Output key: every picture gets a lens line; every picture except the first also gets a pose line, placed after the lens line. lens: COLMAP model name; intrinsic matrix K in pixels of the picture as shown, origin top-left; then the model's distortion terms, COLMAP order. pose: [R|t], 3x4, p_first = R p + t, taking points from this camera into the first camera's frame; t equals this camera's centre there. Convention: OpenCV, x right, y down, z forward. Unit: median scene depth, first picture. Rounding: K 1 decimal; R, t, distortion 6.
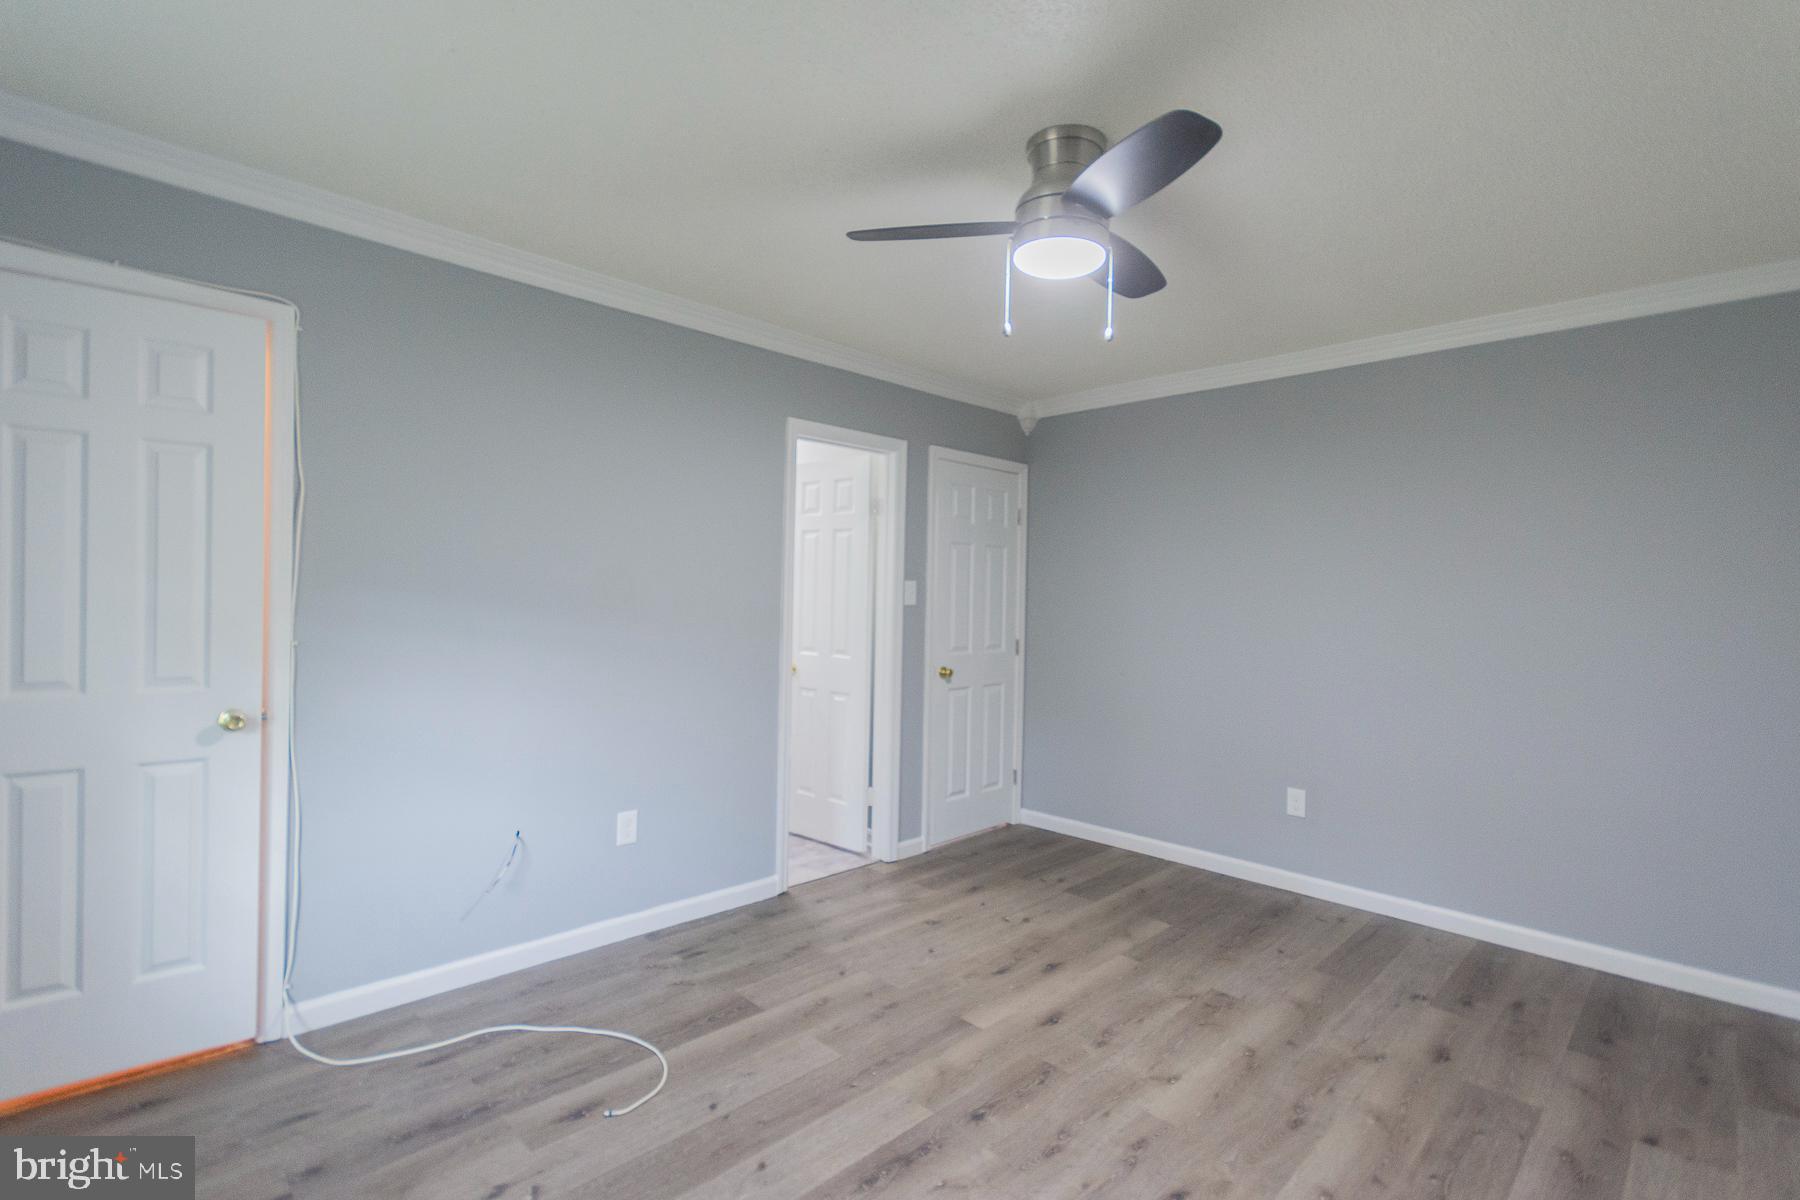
lens RADIAL K [[820.4, 0, 900.9], [0, 820.4, 603.7], [0, 0, 1]] dist [0.004885, -0.000640]
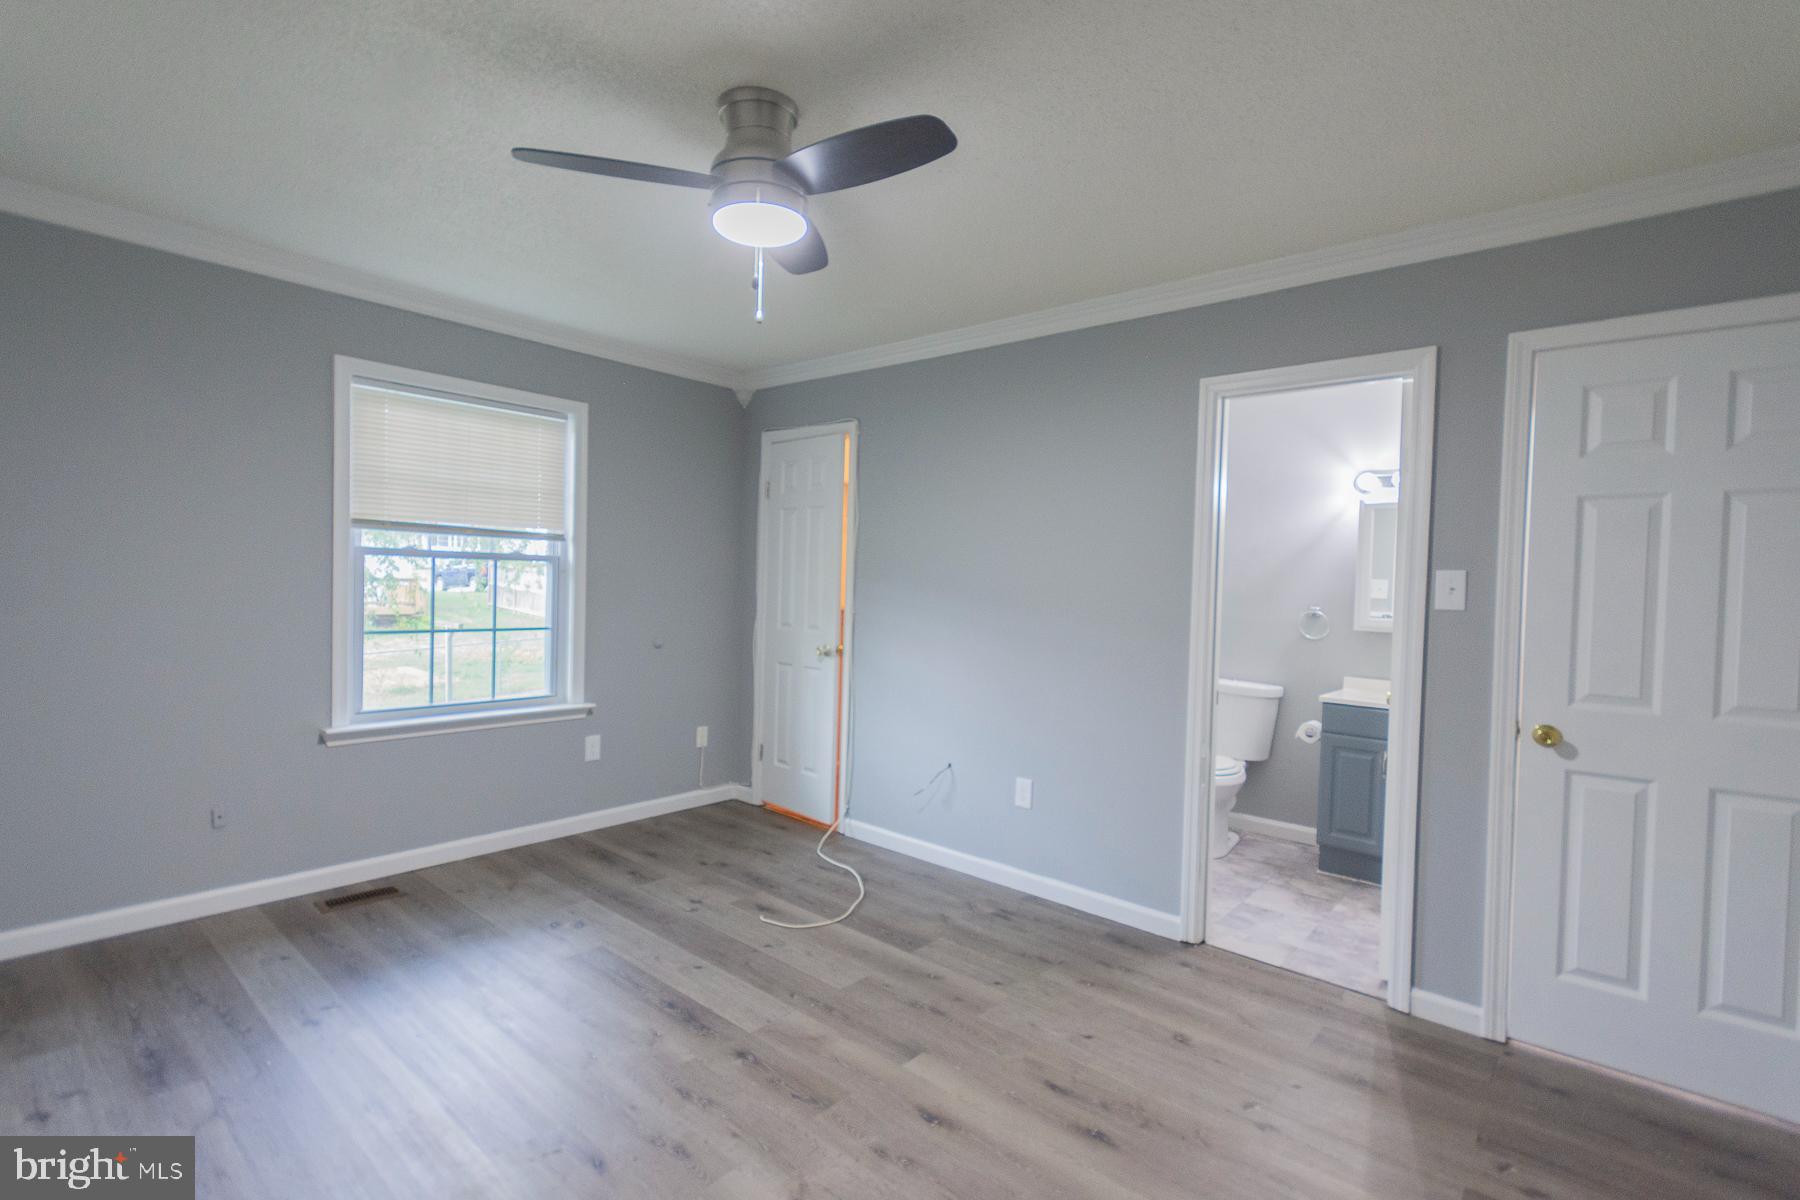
lens RADIAL K [[820.4, 0, 900.9], [0, 820.4, 603.7], [0, 0, 1]] dist [0.004885, -0.000640]
pose [[0.087376, 0.005553, -0.996160, 0.954009], [-0.038830, 0.999244, 0.002164, 0.018286], [0.995418, 0.038491, 0.087525, 0.880152]]
